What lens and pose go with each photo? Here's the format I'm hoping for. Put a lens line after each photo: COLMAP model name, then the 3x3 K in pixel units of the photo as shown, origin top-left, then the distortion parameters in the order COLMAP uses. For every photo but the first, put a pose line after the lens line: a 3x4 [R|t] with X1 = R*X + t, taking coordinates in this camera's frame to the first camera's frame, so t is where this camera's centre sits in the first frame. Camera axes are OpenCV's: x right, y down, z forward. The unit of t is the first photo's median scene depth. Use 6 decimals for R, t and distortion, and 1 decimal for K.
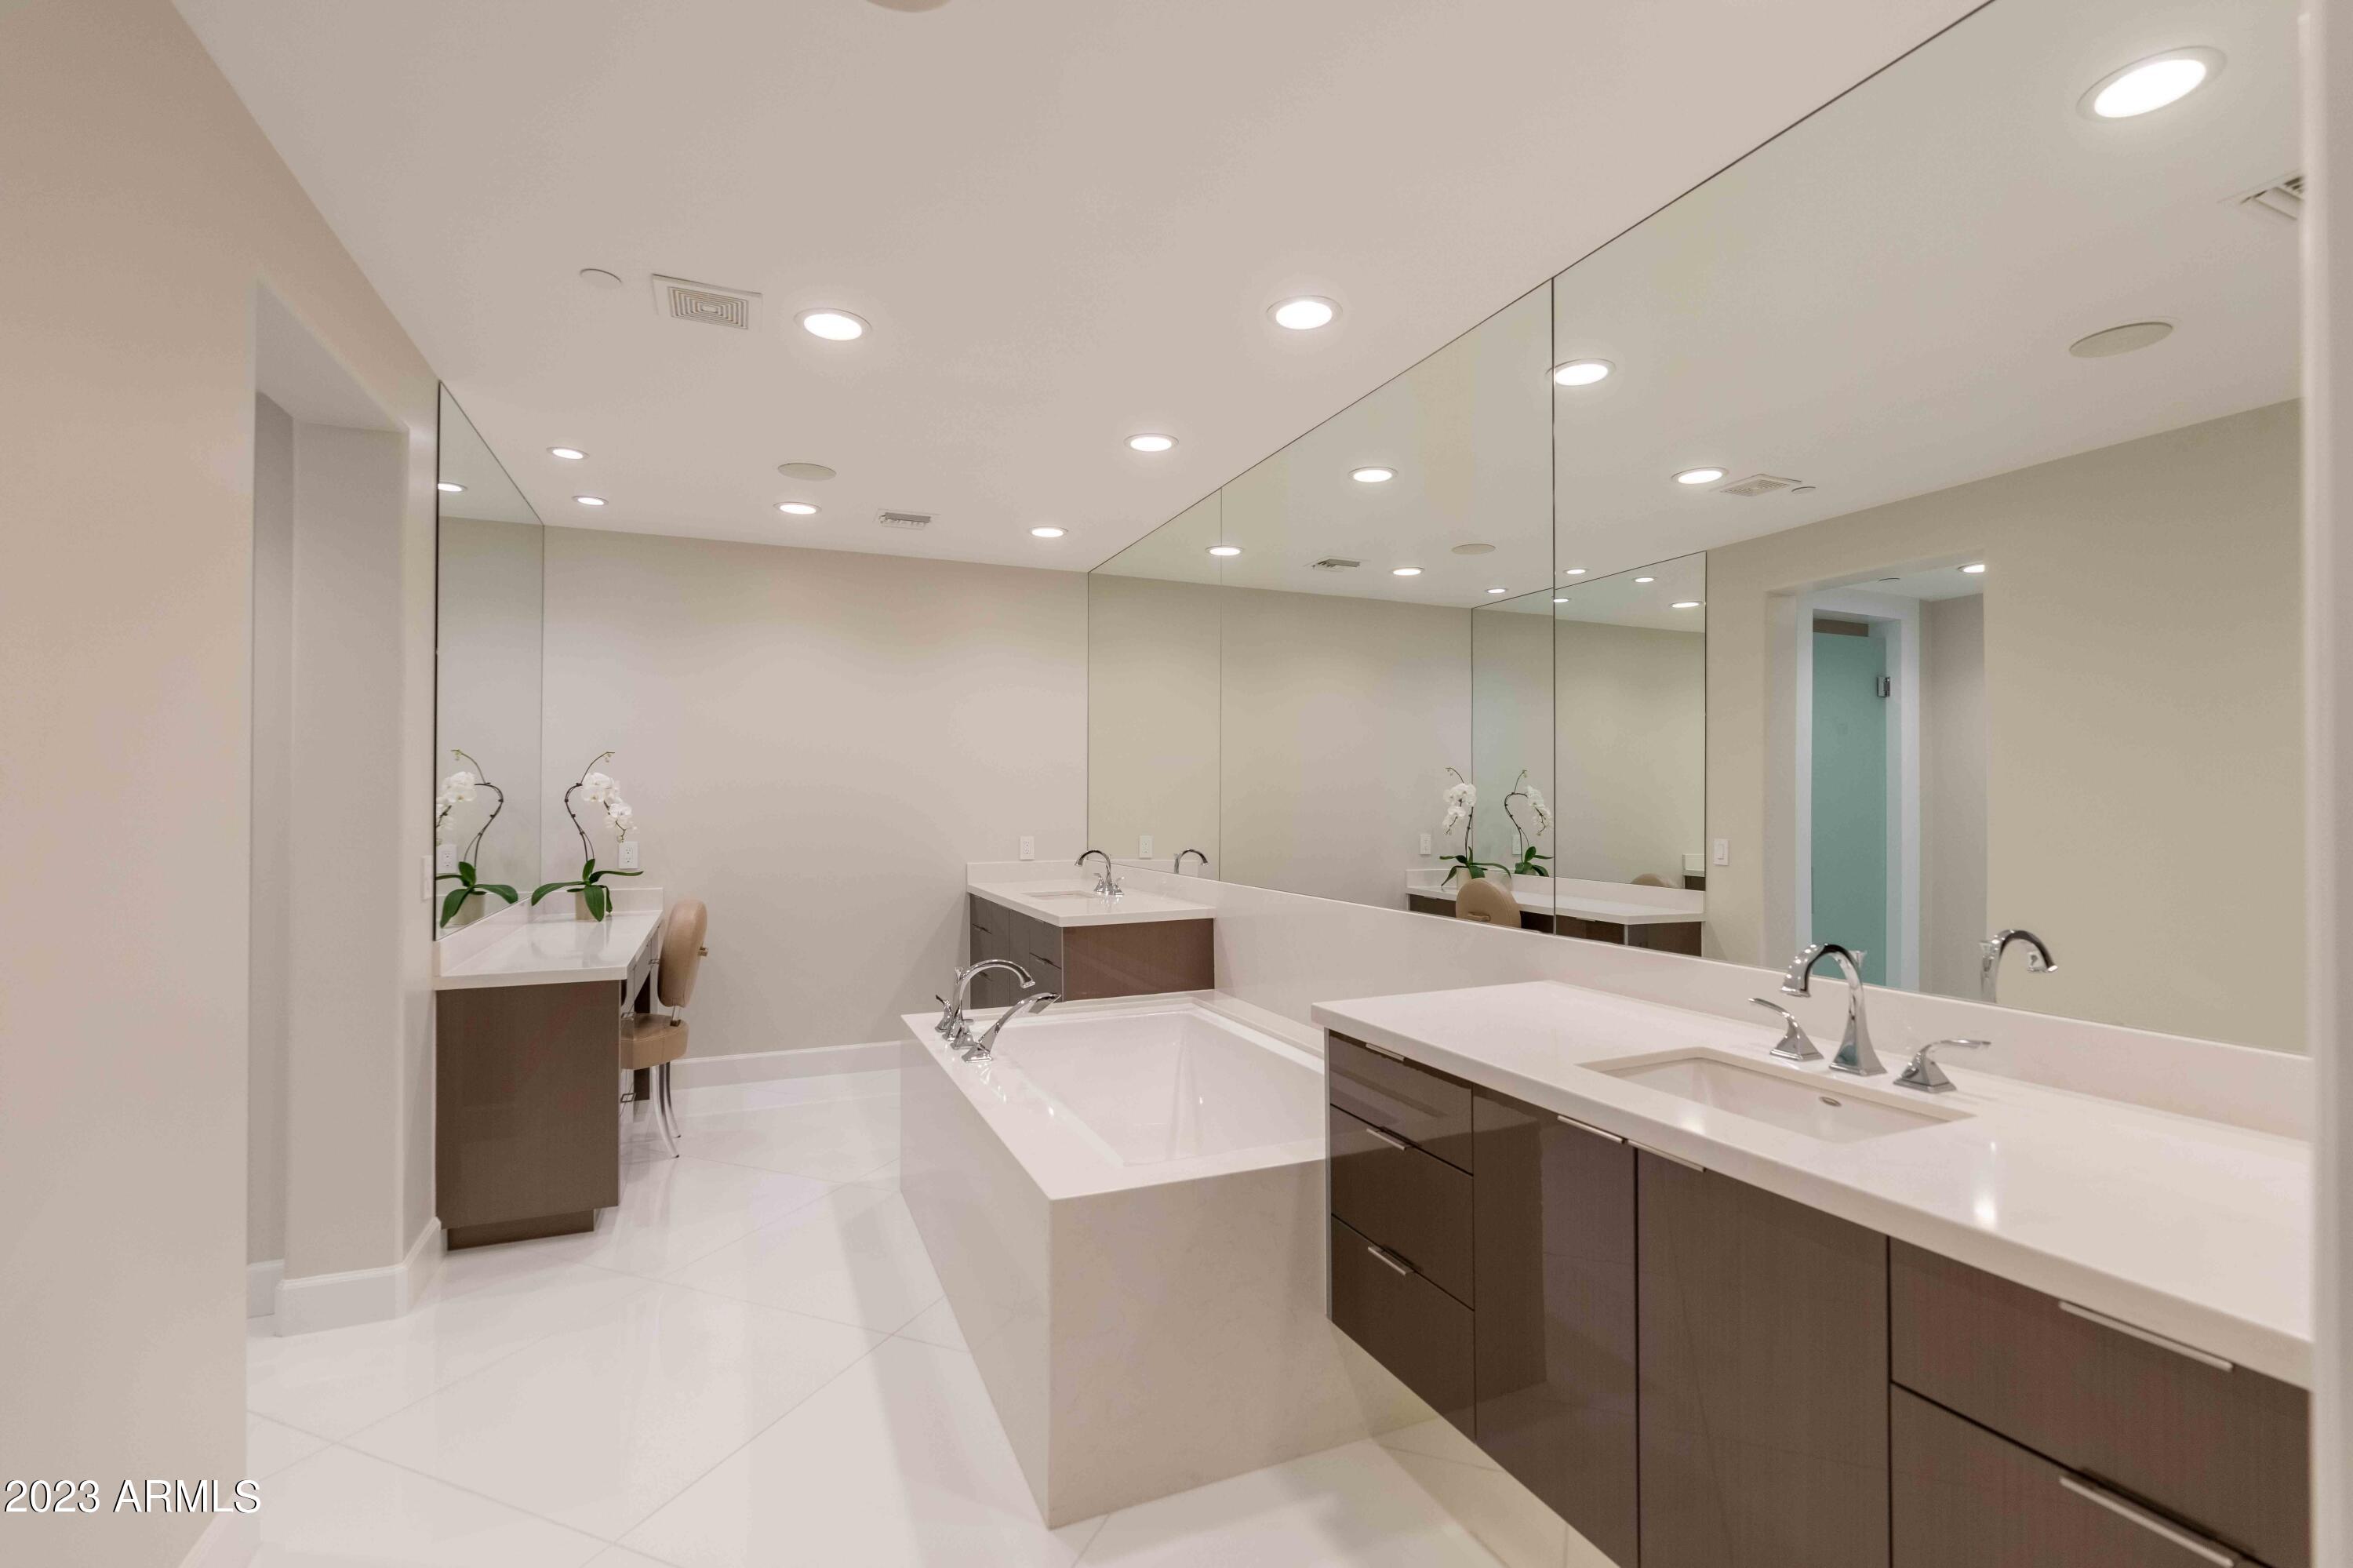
lens RADIAL K [[1057.3, 0, 1180.7], [0, 1057.3, 788.4], [0, 0, 1]] dist [-0.007046, 0.001091]
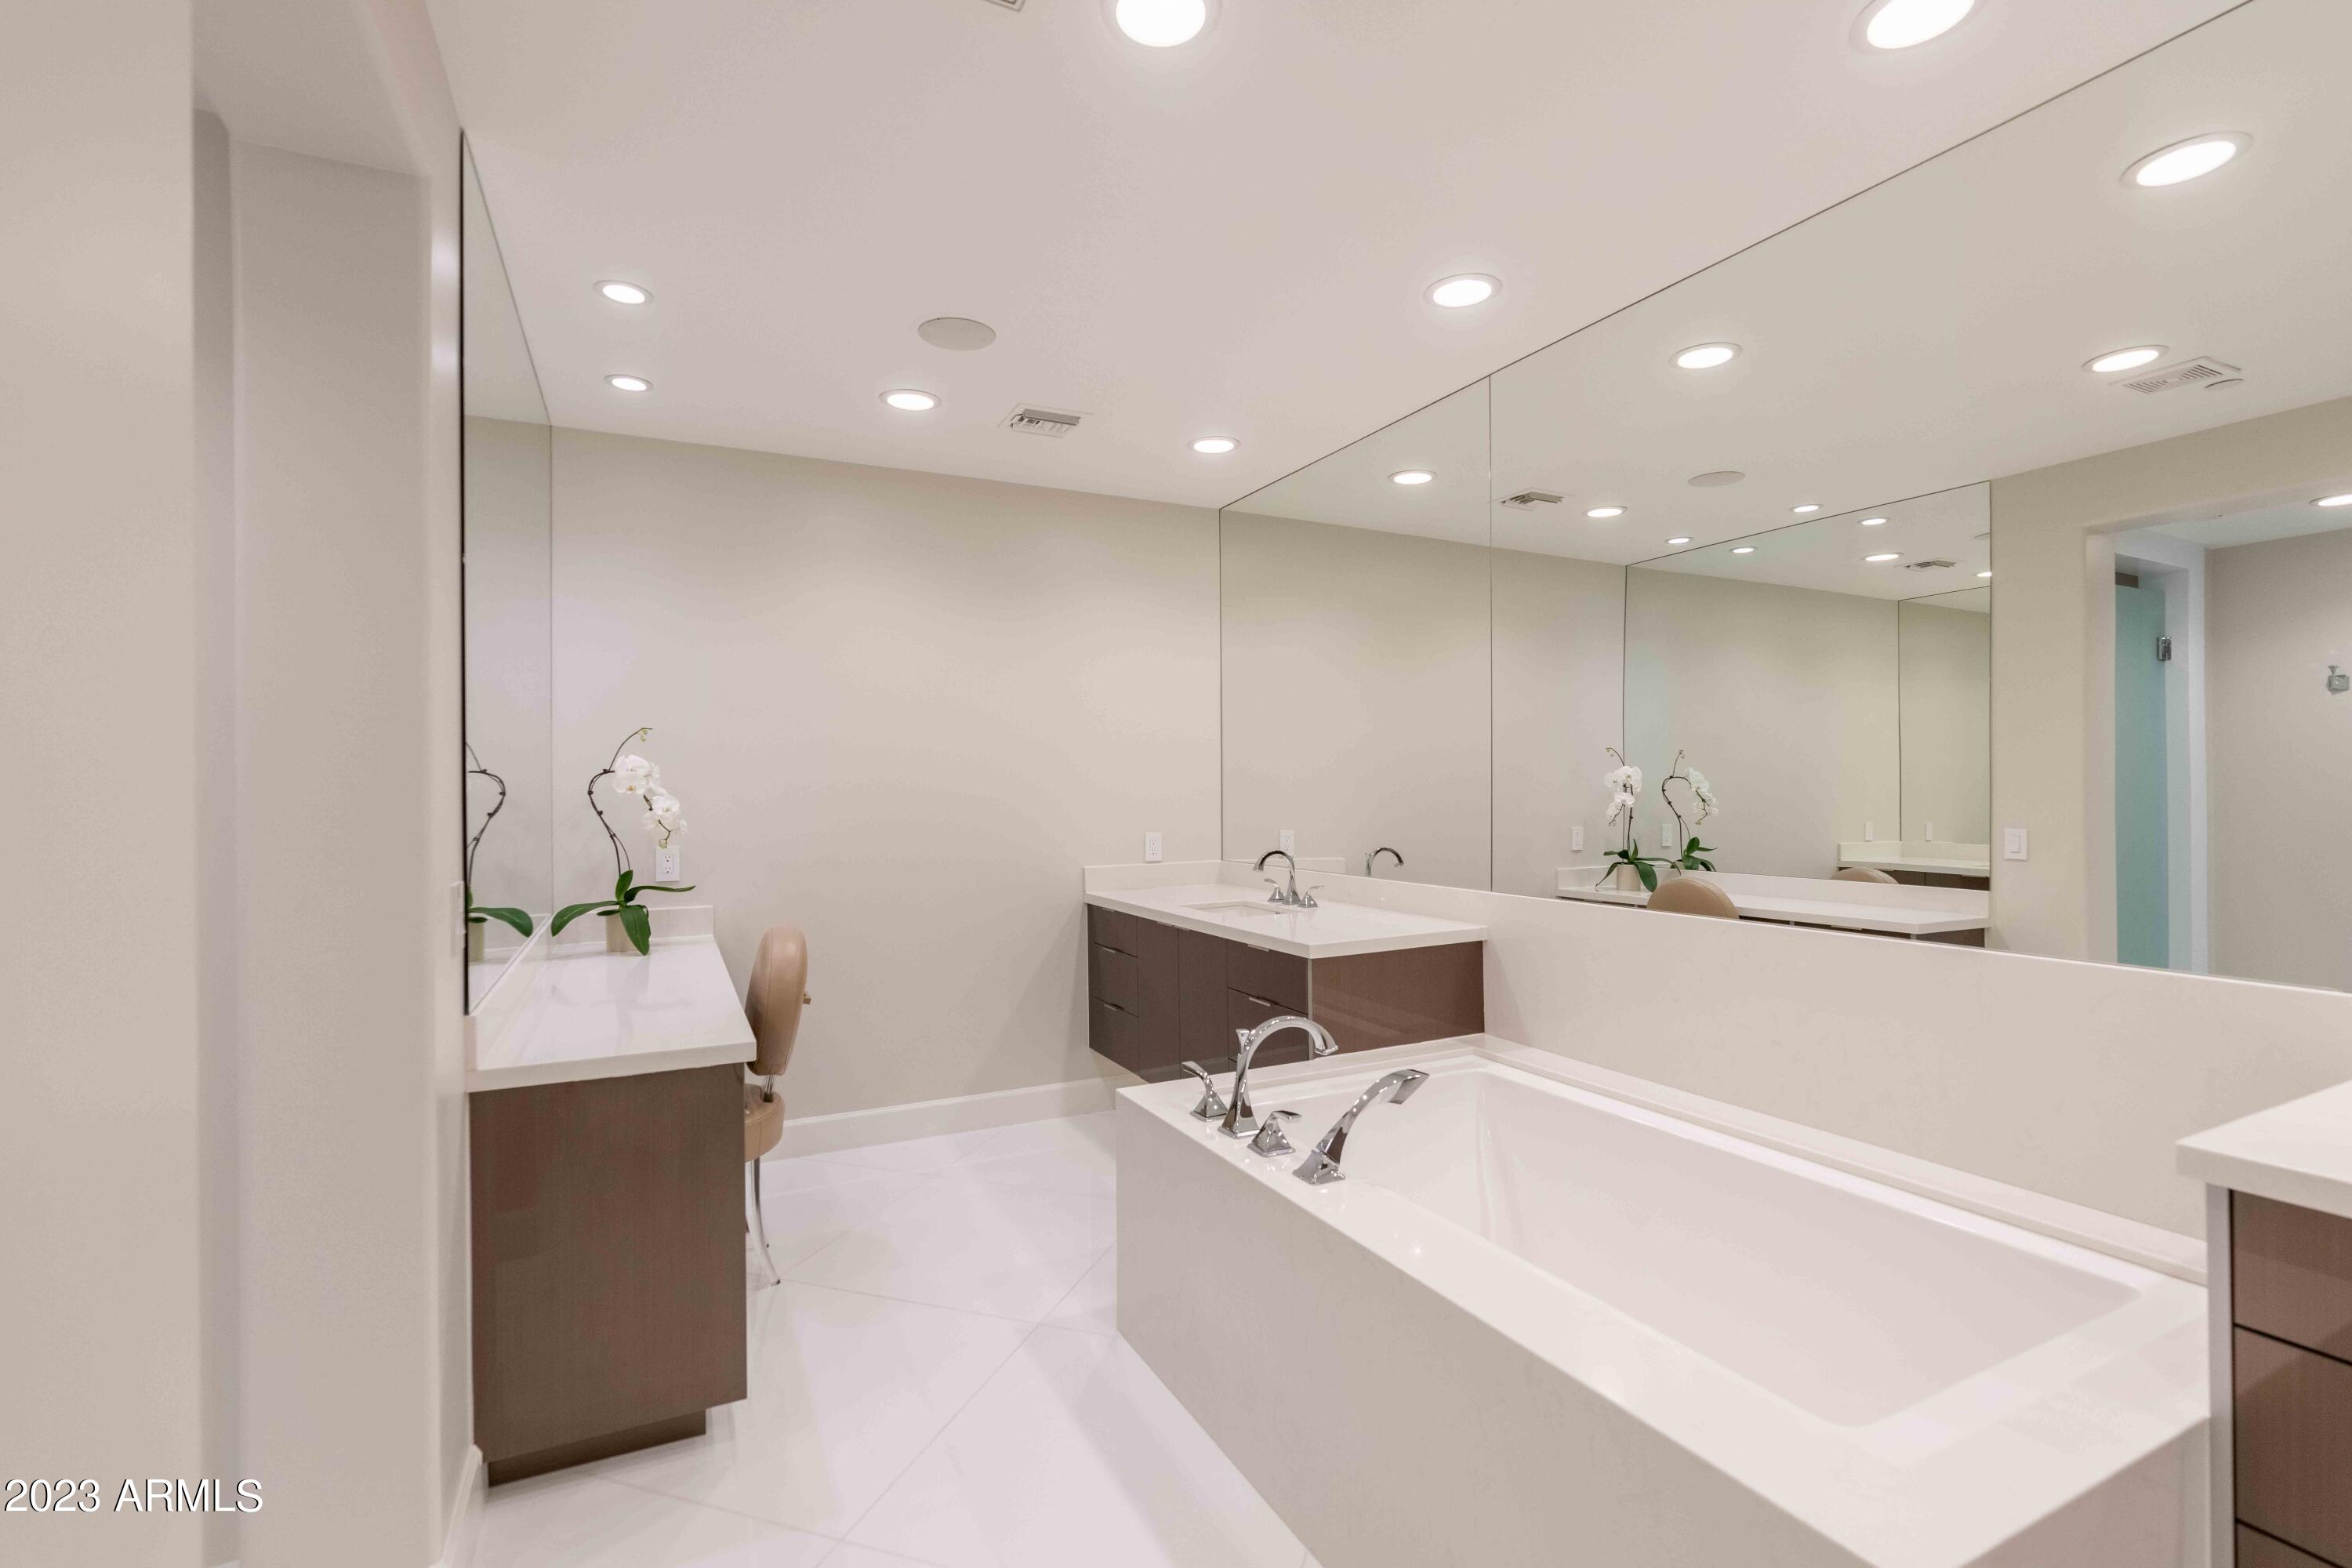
lens RADIAL K [[1056.8, 0, 1180.2], [0, 1056.8, 788.4], [0, 0, 1]] dist [-0.007046, 0.001091]
pose [[0.998029, -0.007004, 0.062356, -0.225103], [0.006366, 0.999925, 0.010422, 0.003529], [-0.062424, -0.010004, 0.998000, 0.241859]]
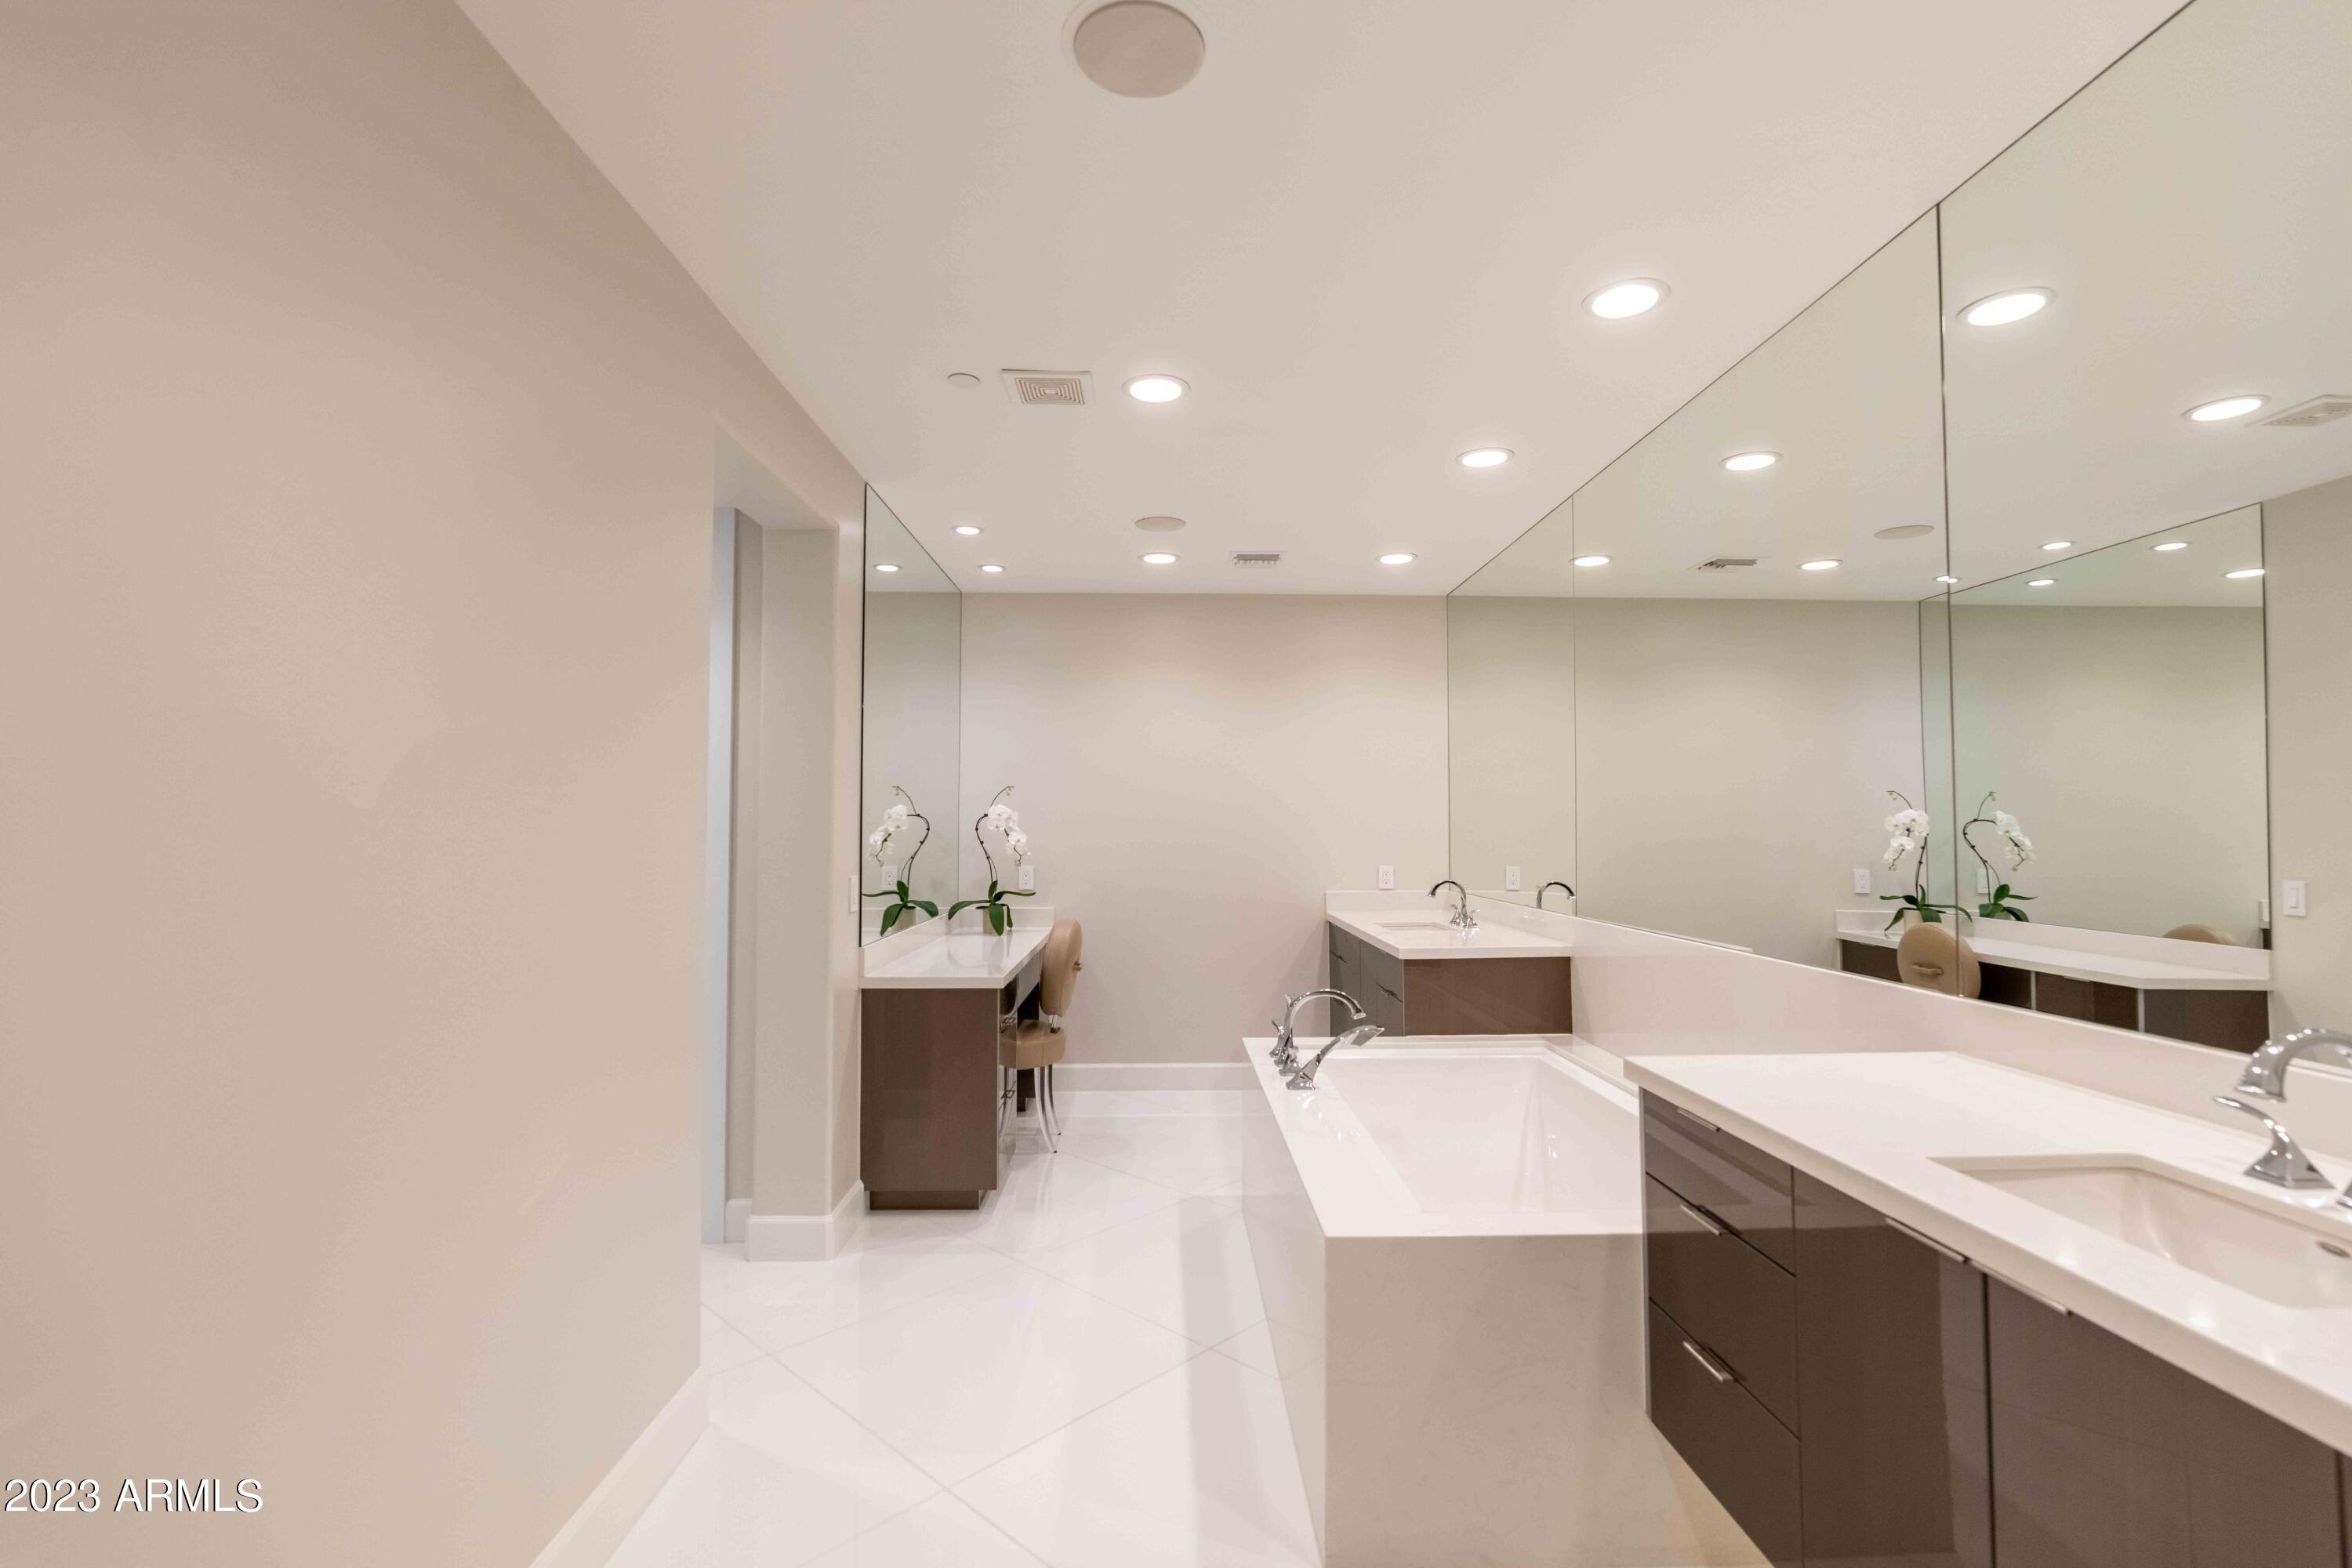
lens RADIAL K [[1056.8, 0, 1180.2], [0, 1056.8, 788.4], [0, 0, 1]] dist [-0.007046, 0.001091]
pose [[0.929549, -0.013379, -0.368455, 0.052688], [0.003788, 0.999635, -0.026742, -0.001396], [0.368678, 0.023463, 0.929261, 0.010286]]
